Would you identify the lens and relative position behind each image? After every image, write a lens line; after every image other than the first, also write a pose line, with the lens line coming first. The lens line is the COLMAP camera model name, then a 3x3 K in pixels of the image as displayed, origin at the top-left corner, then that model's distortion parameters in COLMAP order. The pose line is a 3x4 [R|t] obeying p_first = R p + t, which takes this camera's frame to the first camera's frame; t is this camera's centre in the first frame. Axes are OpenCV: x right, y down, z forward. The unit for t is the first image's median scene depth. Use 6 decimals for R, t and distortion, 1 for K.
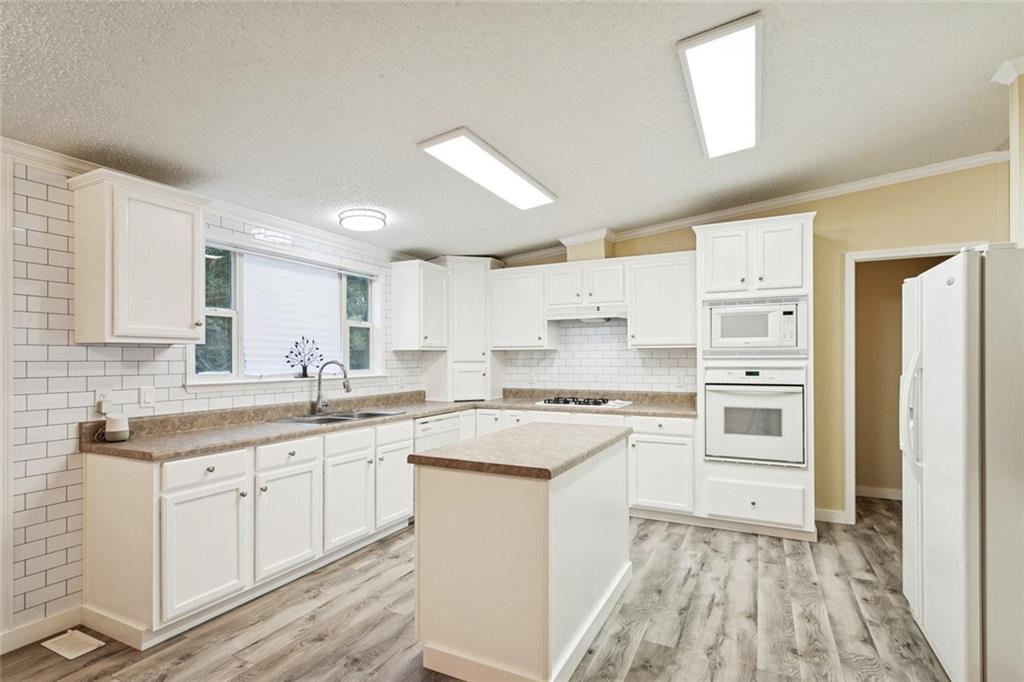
lens RADIAL K [[487.2, 0, 520.0], [0, 487.2, 361.8], [0, 0, 1]] dist [0.002997, -0.002278]
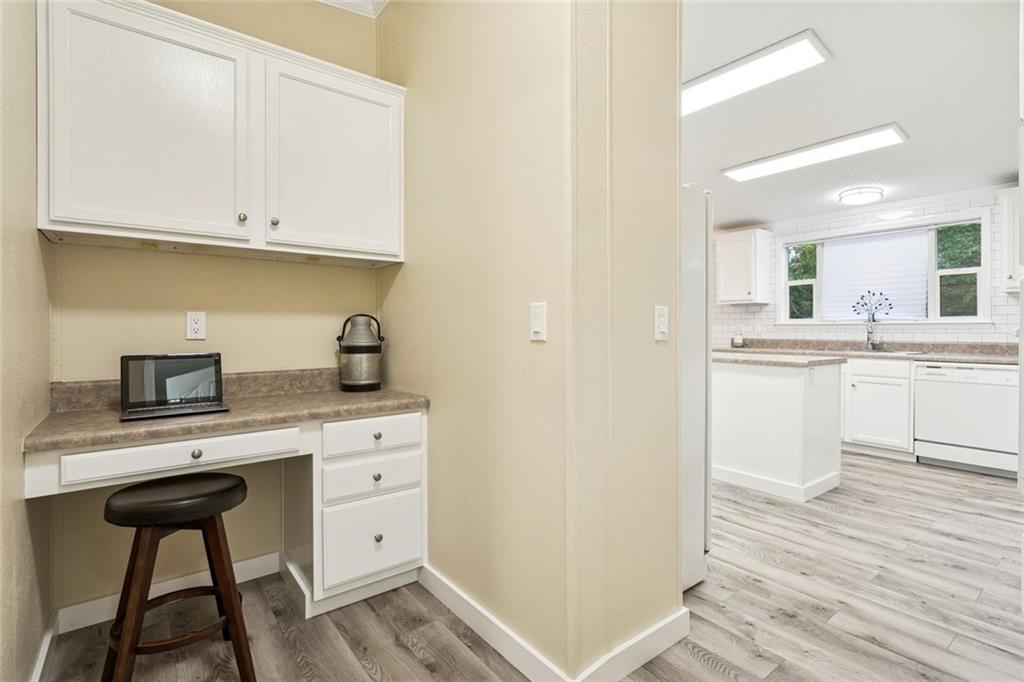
lens RADIAL K [[487.2, 0, 507.8], [0, 487.2, 327.1], [0, 0, 1]] dist [0.002997, -0.002278]
pose [[-0.439712, 0.000903, -0.898138, 1.305213], [0.000369, 1.000000, 0.000825, 0.049481], [0.898139, 0.000031, -0.439712, 0.786885]]
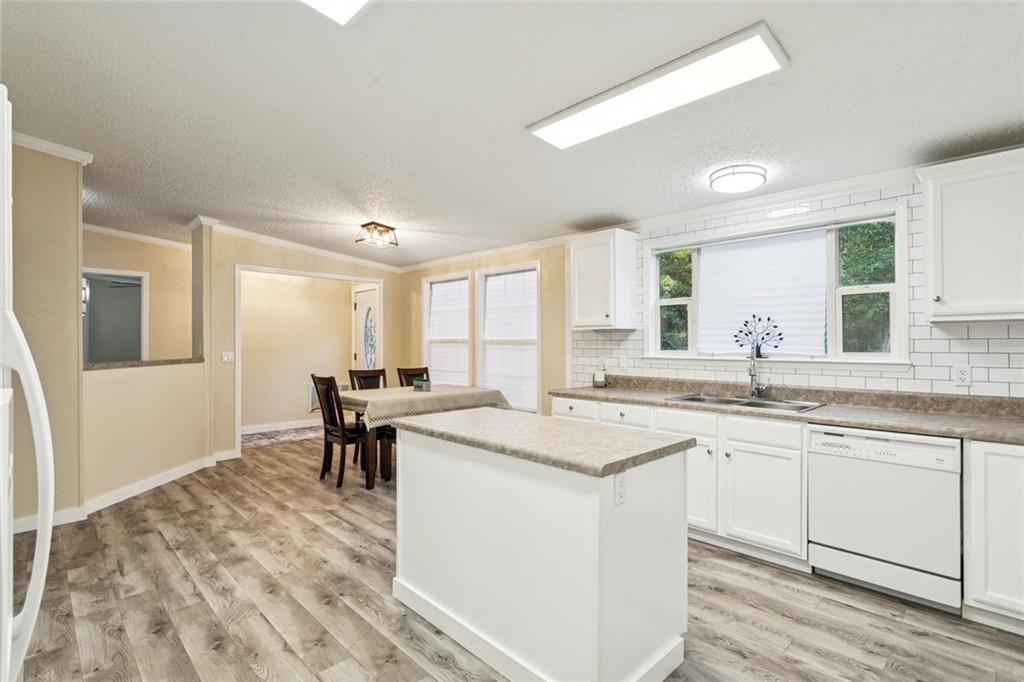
lens RADIAL K [[487.2, 0, 511.4], [0, 487.2, 335.8], [0, 0, 1]] dist [0.002997, -0.002278]
pose [[-0.326085, -0.003792, -0.945333, 0.686796], [0.003746, 0.999979, -0.005303, -0.008188], [0.945333, -0.005270, -0.326064, 0.964707]]
